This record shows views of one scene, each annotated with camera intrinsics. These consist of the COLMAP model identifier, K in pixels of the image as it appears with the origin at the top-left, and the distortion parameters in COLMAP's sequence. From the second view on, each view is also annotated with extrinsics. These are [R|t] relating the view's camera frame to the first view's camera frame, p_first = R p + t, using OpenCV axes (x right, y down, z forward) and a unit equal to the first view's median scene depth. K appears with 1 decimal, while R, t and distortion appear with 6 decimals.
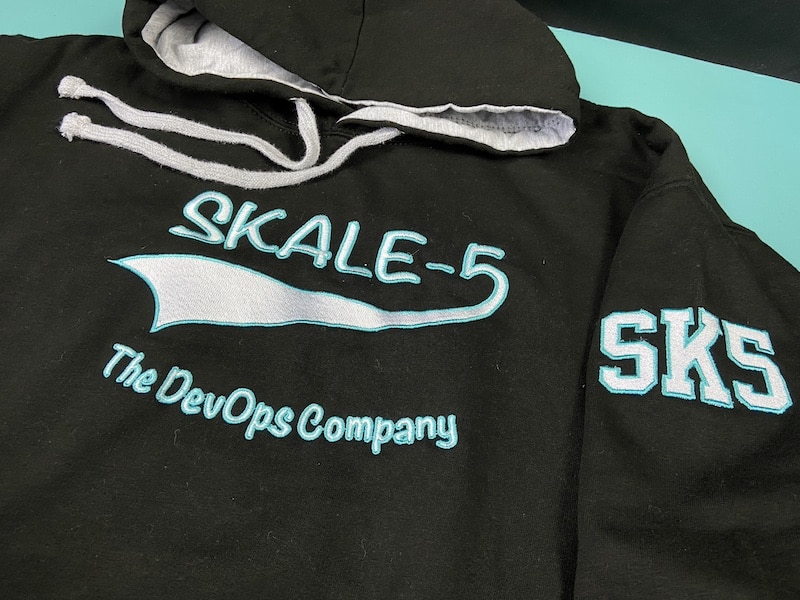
lens RADIAL K [[611.0, 0, 398.6], [0, 611.0, 289.1], [0, 0, 1]] dist [0.121787, -0.191097]
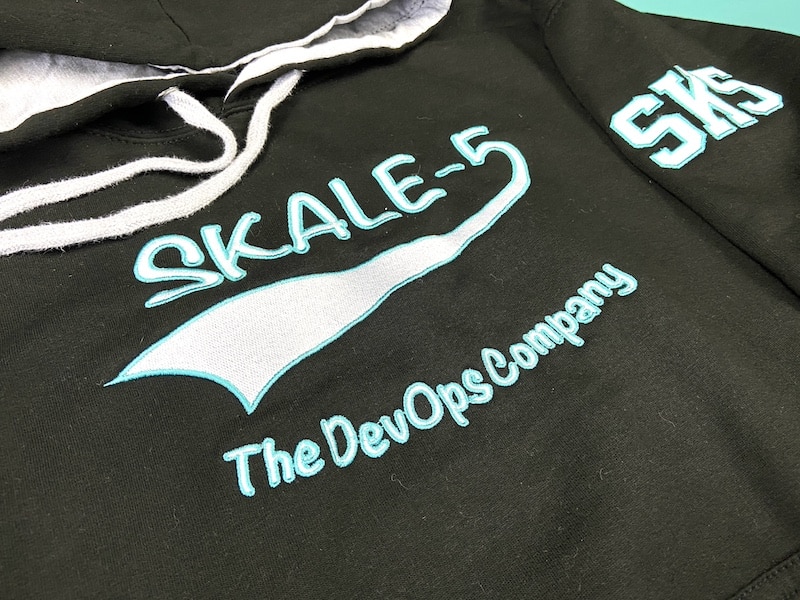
lens RADIAL K [[611.0, 0, 398.6], [0, 611.0, 289.1], [0, 0, 1]] dist [0.121787, -0.191097]
pose [[0.736141, -0.544197, 0.402426, -0.441063], [0.559404, 0.823900, 0.090860, -0.015393], [-0.381004, 0.158233, 0.910932, 0.247635]]
